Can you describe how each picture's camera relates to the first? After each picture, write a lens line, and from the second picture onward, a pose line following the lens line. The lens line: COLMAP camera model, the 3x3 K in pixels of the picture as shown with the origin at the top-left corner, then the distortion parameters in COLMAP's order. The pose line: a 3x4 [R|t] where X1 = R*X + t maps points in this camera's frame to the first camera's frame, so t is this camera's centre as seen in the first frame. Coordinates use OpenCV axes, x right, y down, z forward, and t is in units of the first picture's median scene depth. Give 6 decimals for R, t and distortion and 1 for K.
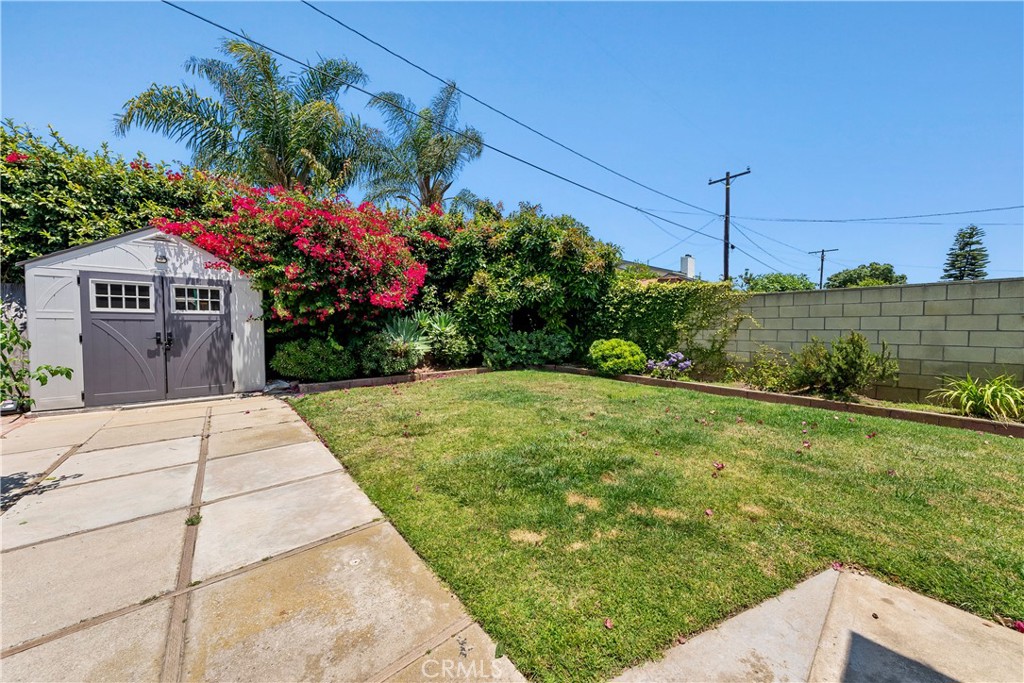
lens RADIAL K [[353.4, 0, 514.4], [0, 353.4, 334.0], [0, 0, 1]] dist [-0.000140, 0.000078]
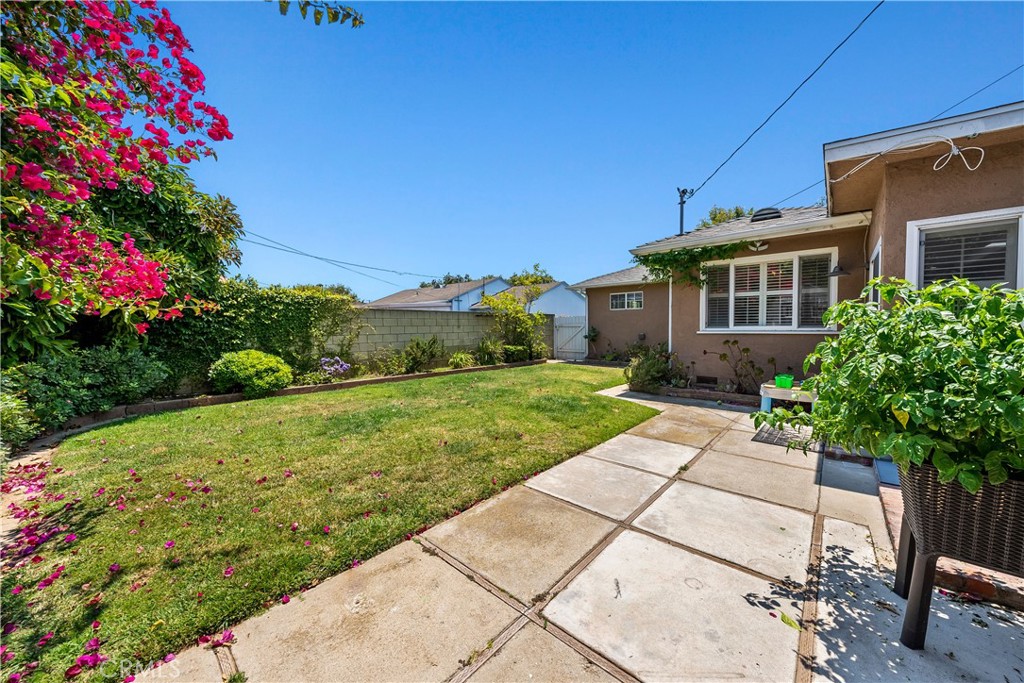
lens RADIAL K [[368.7, 0, 512.0], [0, 368.7, 341.5], [0, 0, 1]] dist [-0.000273, -0.000045]
pose [[-0.150359, -0.042000, 0.987739, -1.632244], [0.029631, 0.998457, 0.046967, -0.073001], [-0.988187, 0.036329, -0.148882, 1.360784]]
